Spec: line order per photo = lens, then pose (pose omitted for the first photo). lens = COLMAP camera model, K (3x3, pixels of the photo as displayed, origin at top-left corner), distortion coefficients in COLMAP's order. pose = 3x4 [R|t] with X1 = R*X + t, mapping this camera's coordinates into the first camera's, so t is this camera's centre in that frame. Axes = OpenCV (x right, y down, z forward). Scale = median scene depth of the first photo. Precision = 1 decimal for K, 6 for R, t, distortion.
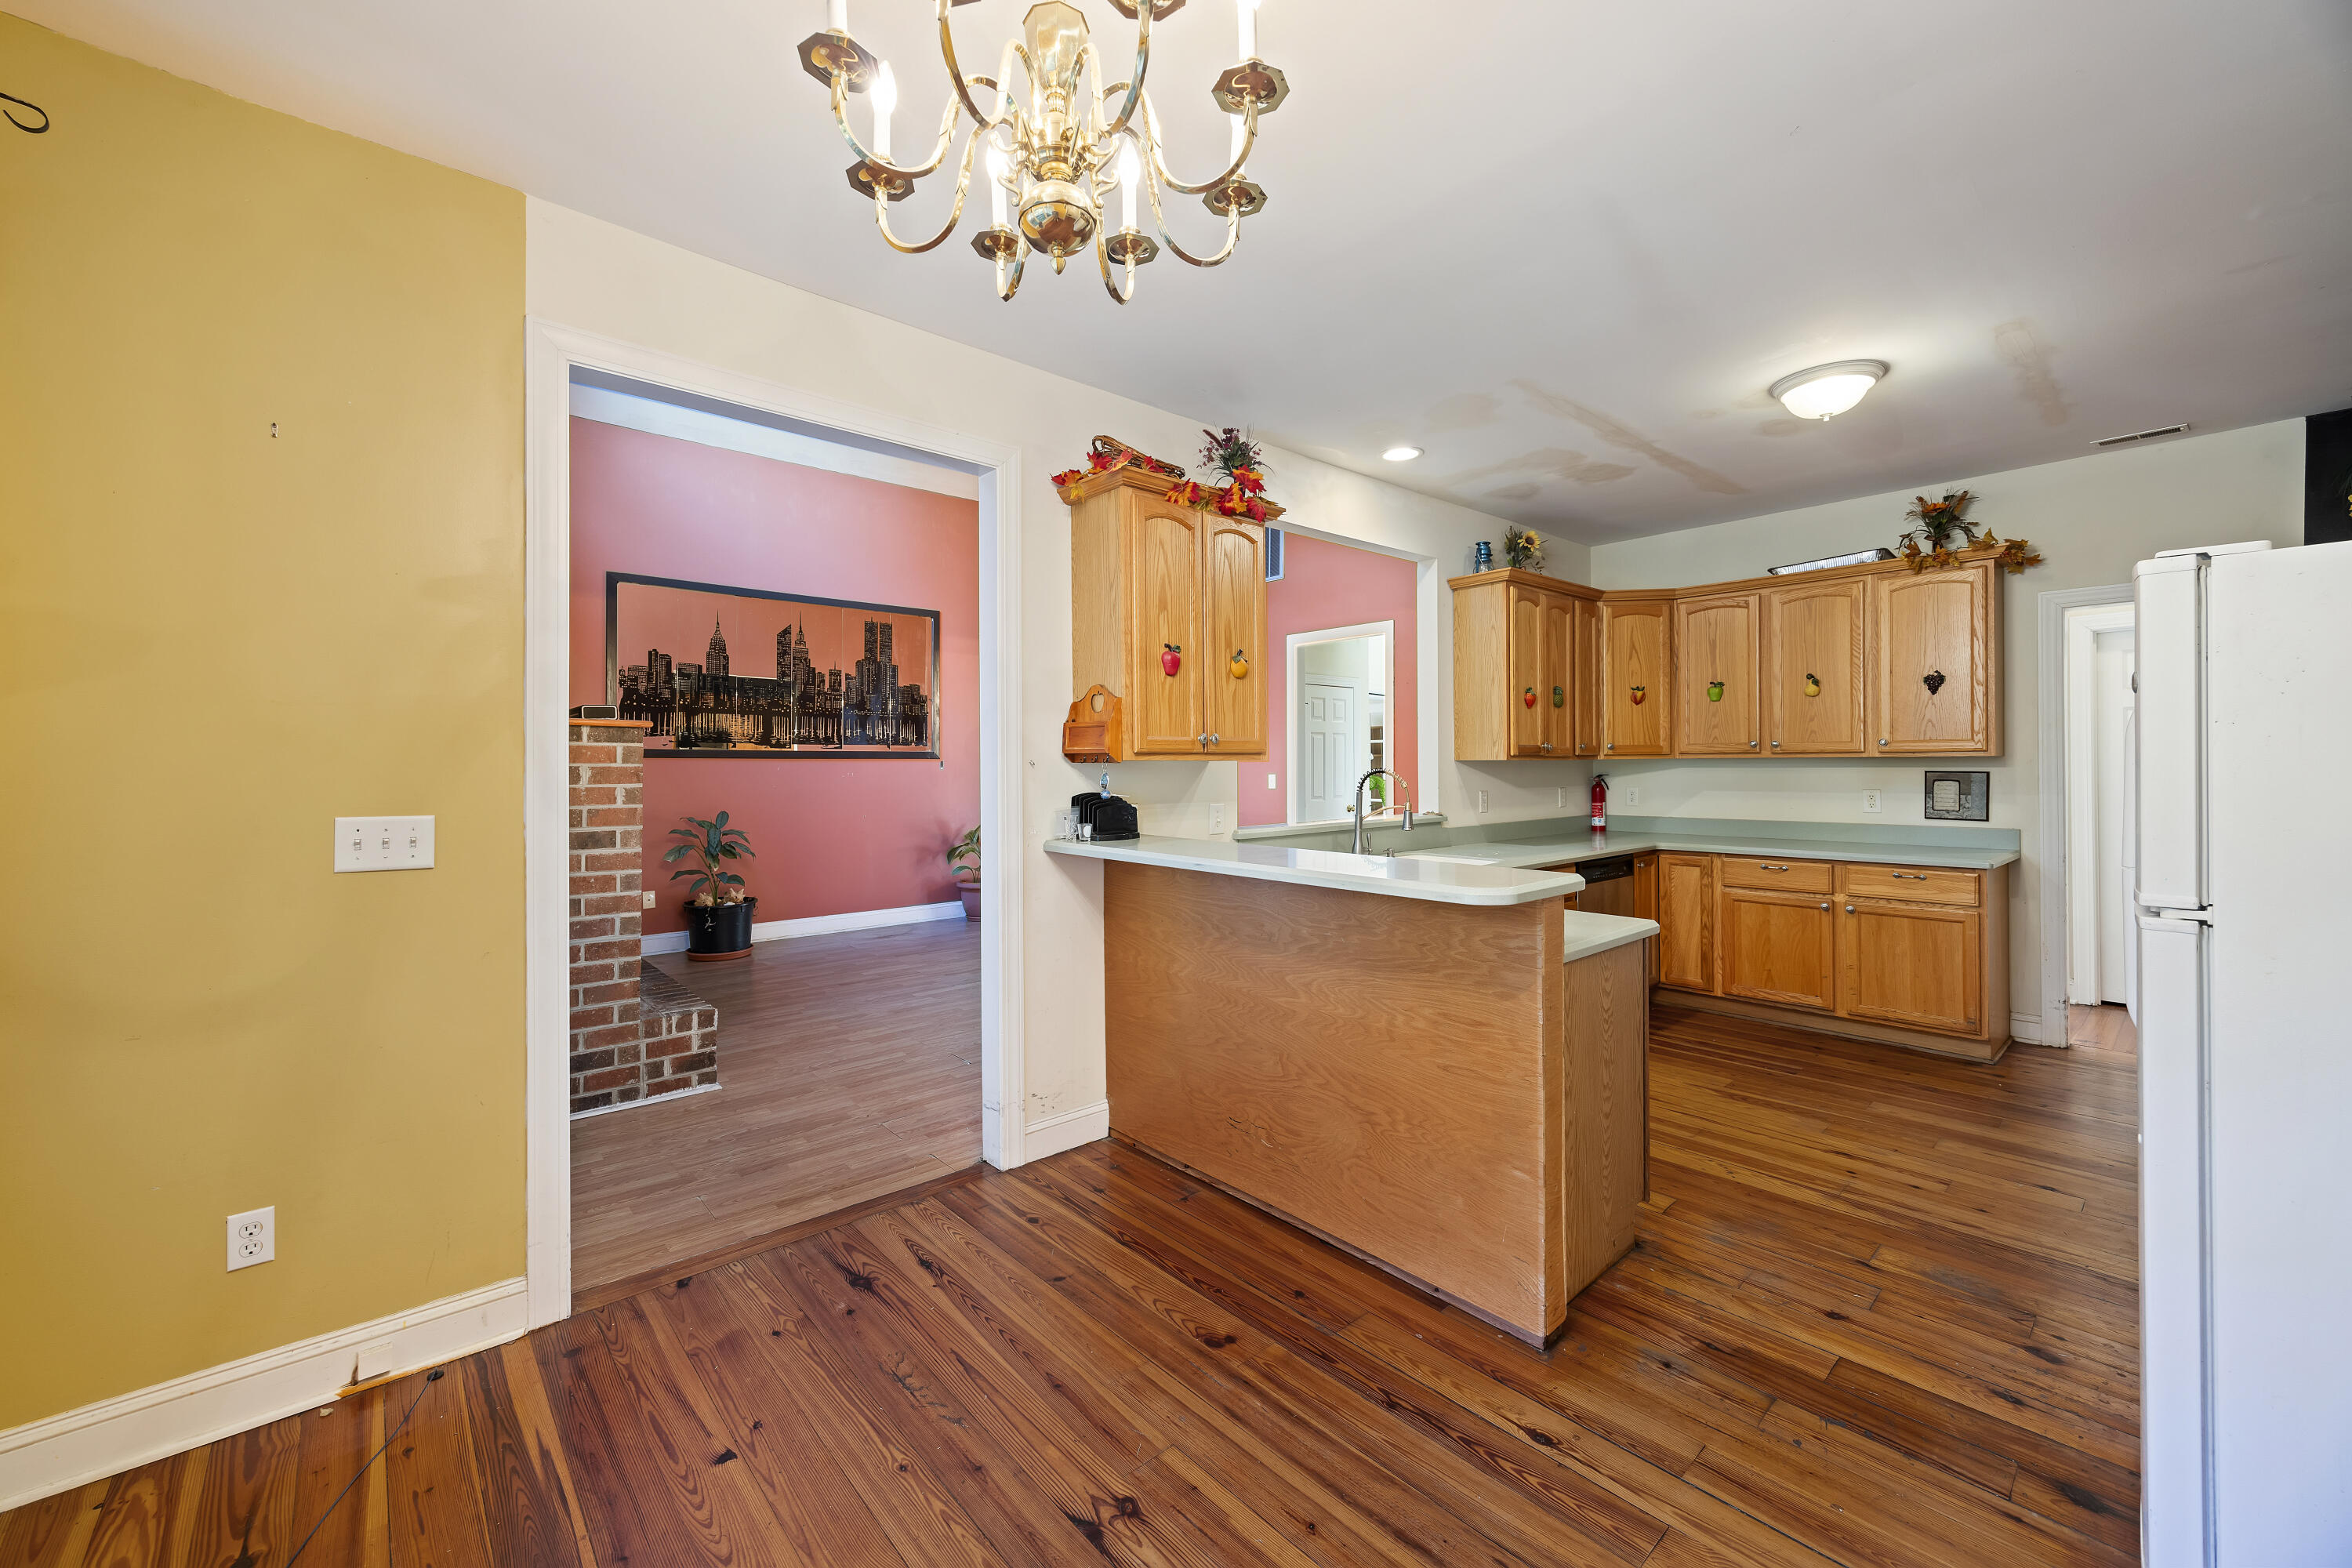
lens RADIAL K [[917.6, 0, 1178.1], [0, 917.6, 767.4], [0, 0, 1]] dist [0.001312, 0.000144]
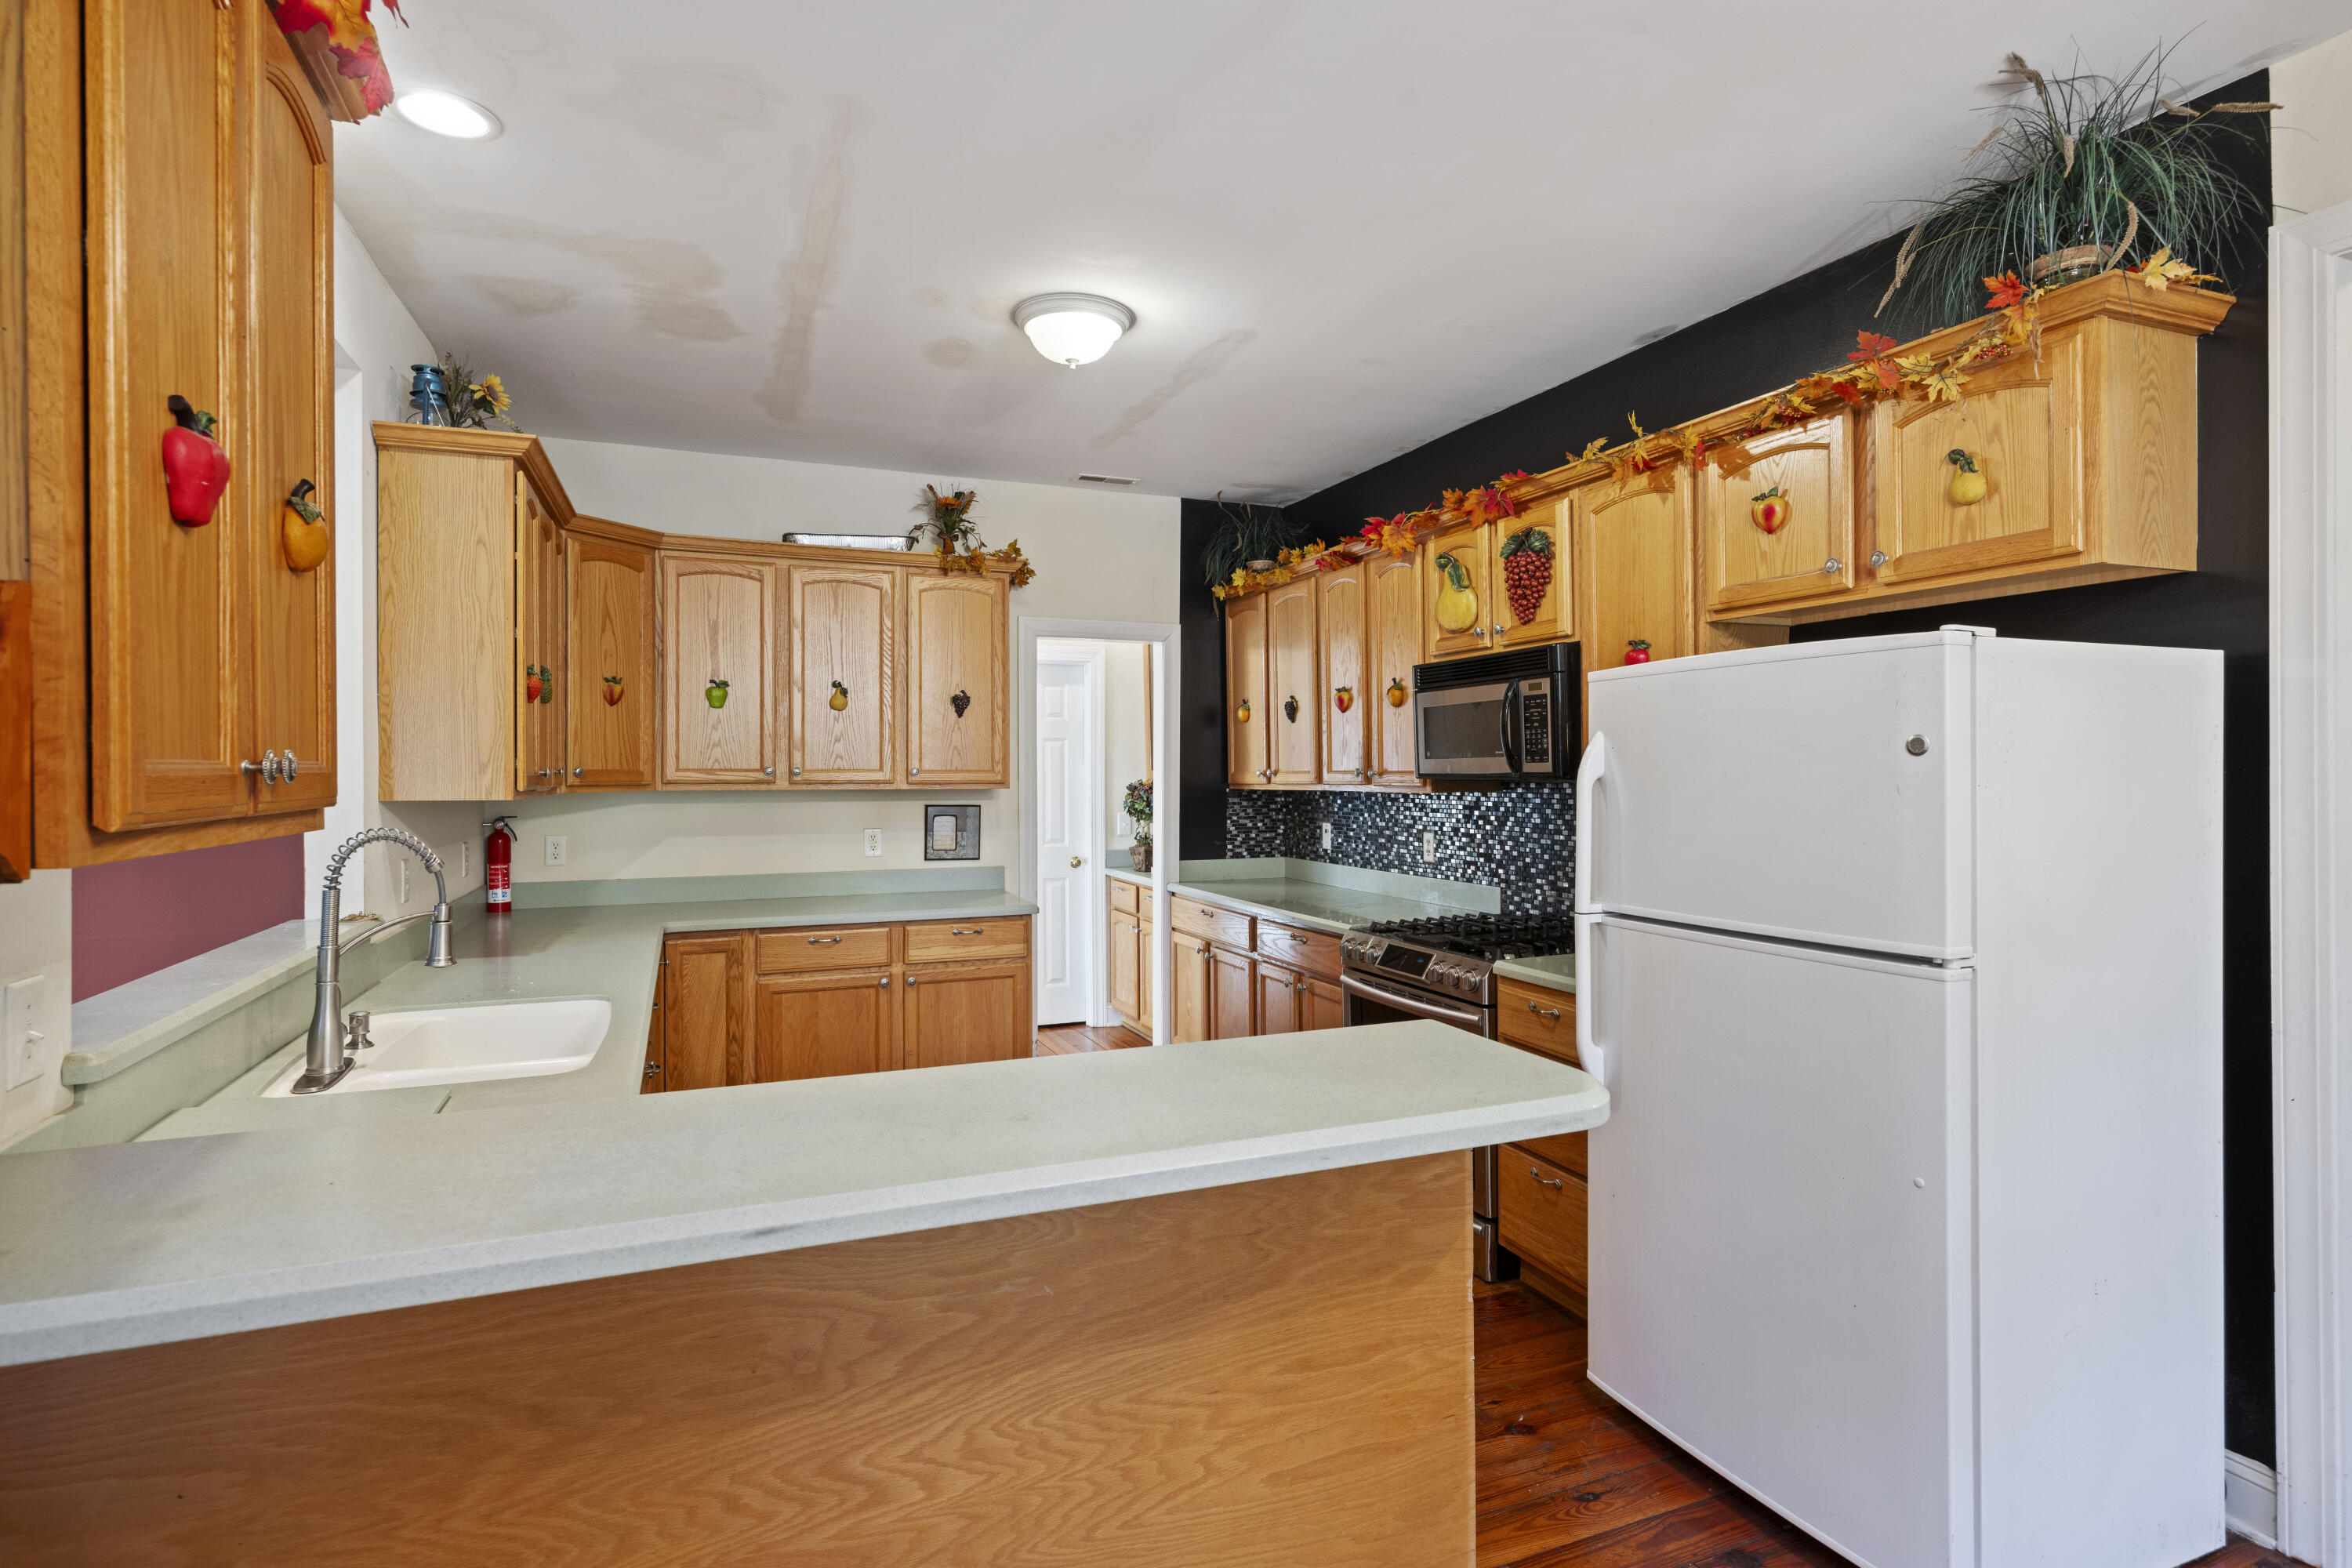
lens RADIAL K [[1179.2, 0, 1190.0], [0, 1179.2, 778.3], [0, 0, 1]] dist [0.007231, -0.000552]
pose [[0.327720, 0.001002, 0.944774, -0.172104], [0.004548, 0.999986, -0.002638, -0.019554], [-0.944764, 0.005162, 0.327711, 0.466653]]
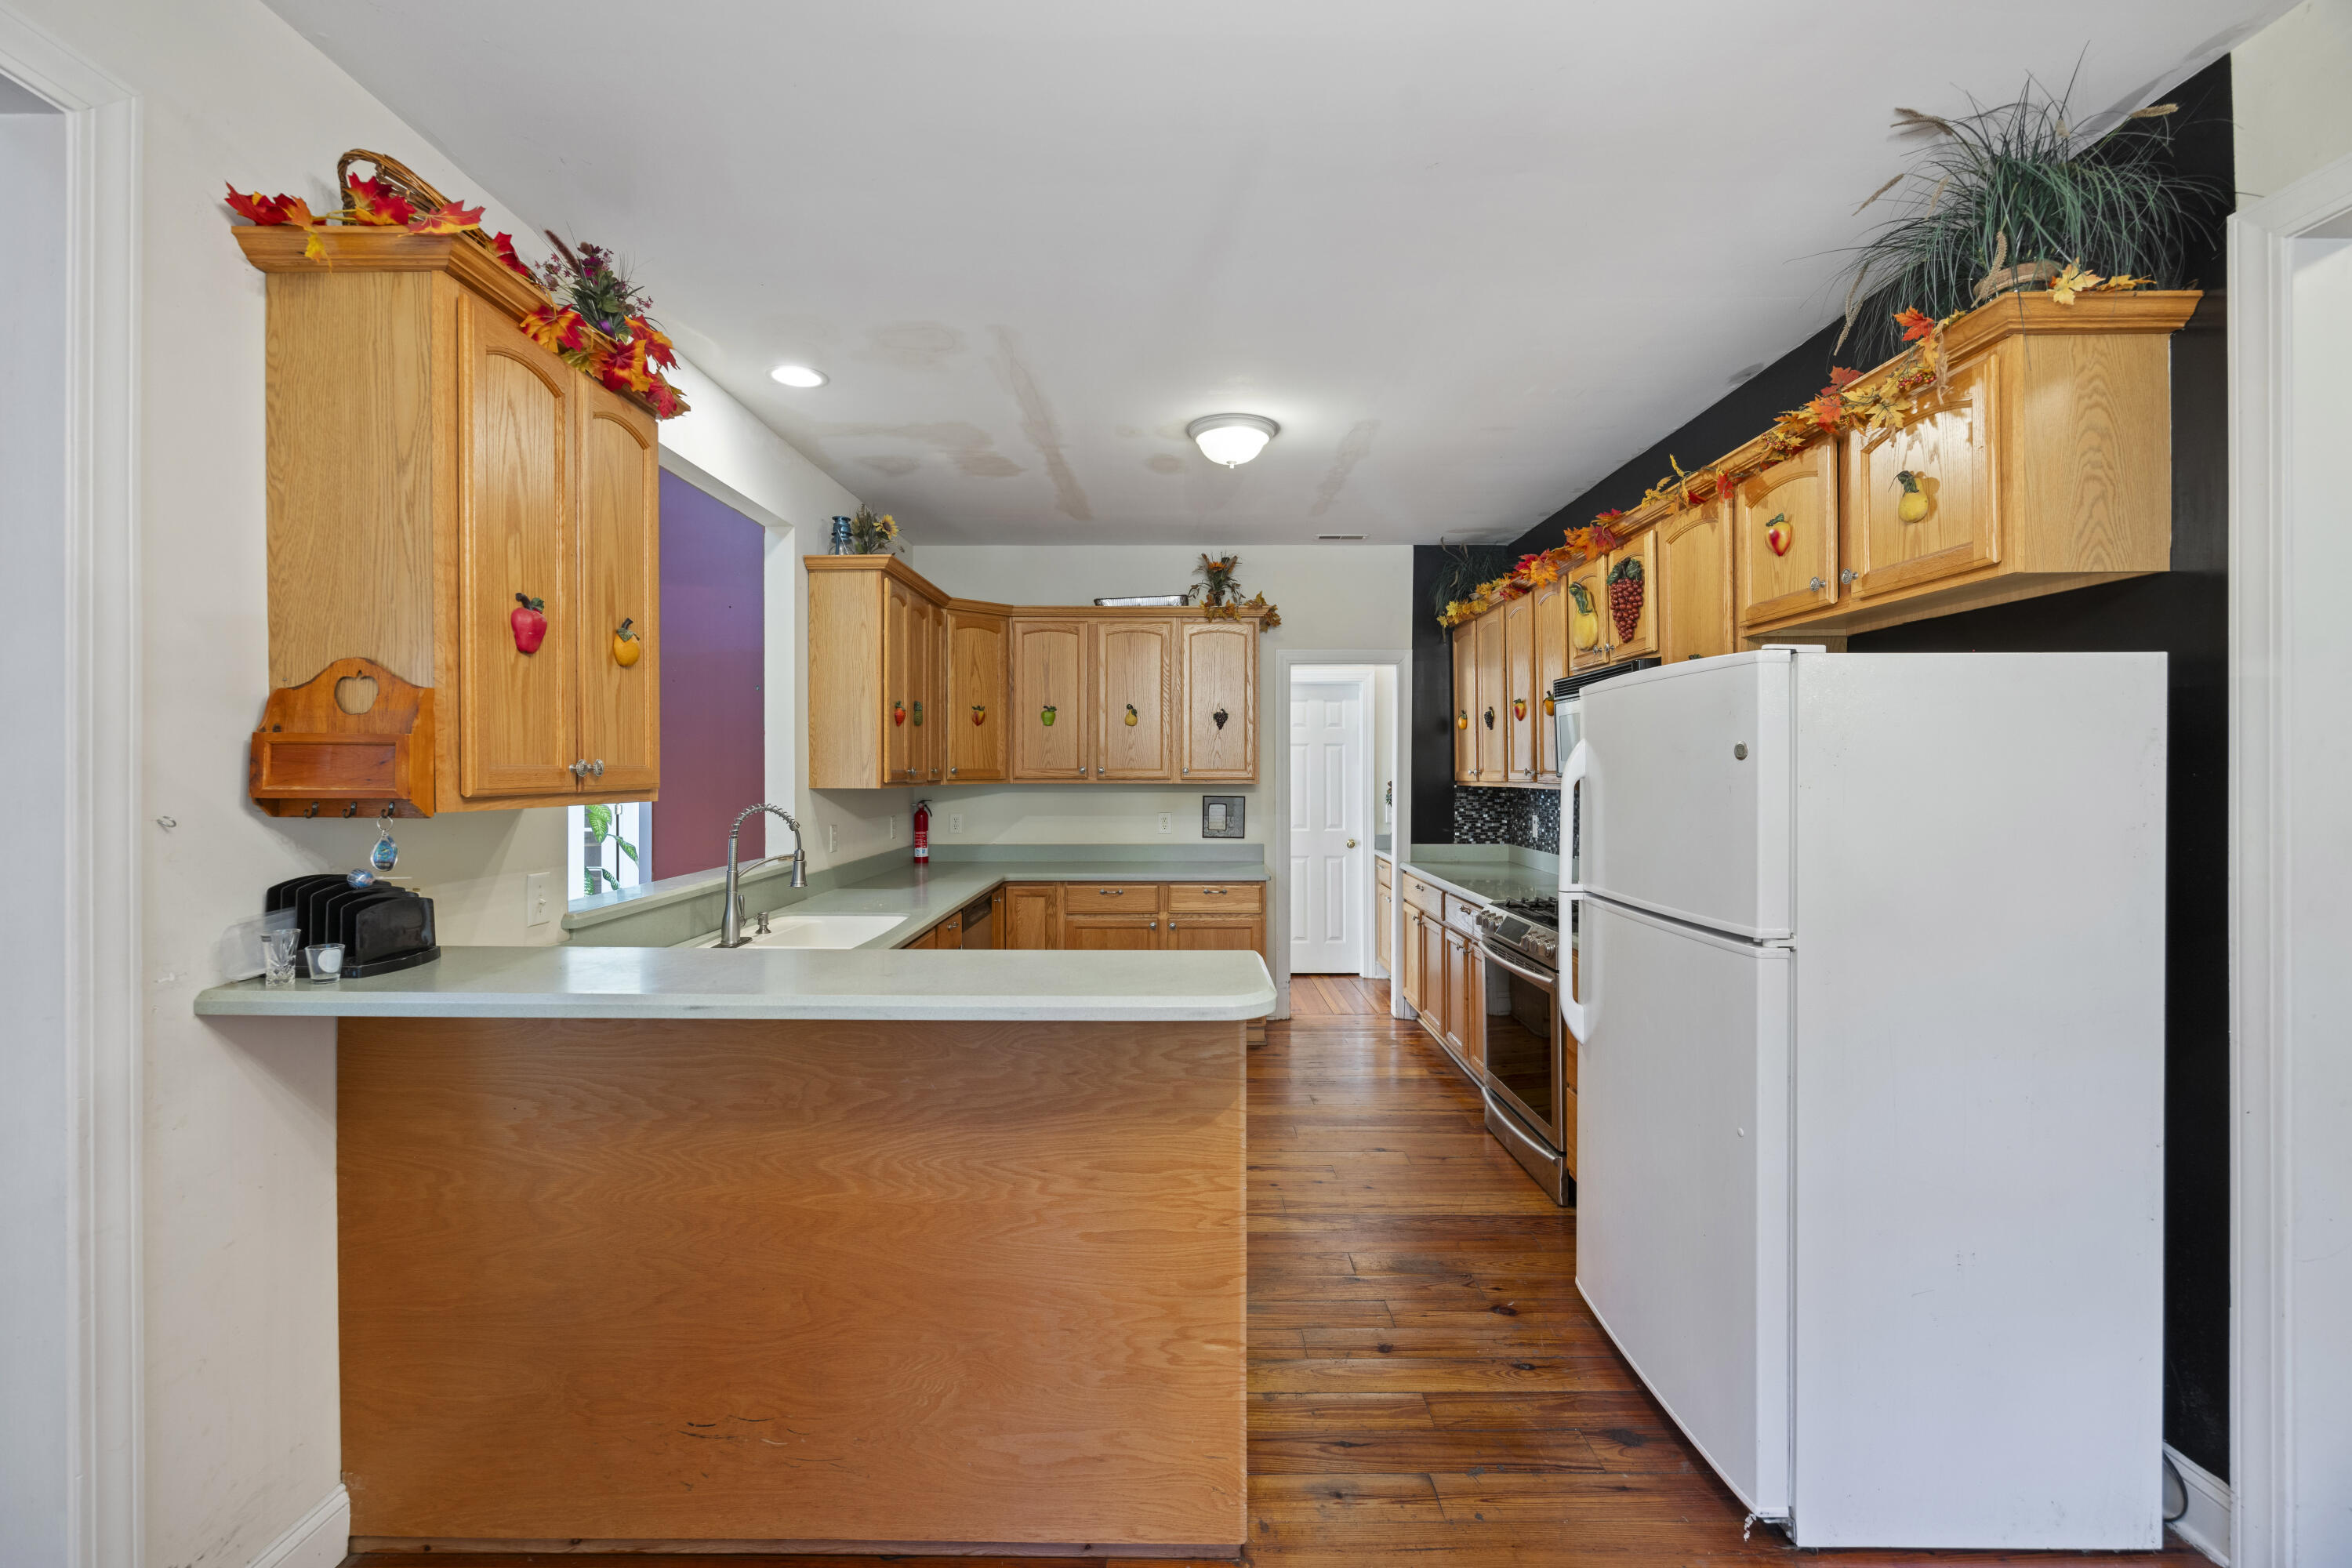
lens RADIAL K [[988.0, 0, 1174.8], [0, 988.0, 778.9], [0, 0, 1]] dist [-0.002957, 0.000090]
pose [[0.668010, 0.000565, 0.744152, -0.139538], [-0.001014, 0.999999, 0.000151, -0.019402], [-0.744152, -0.000855, 0.668010, 0.241017]]
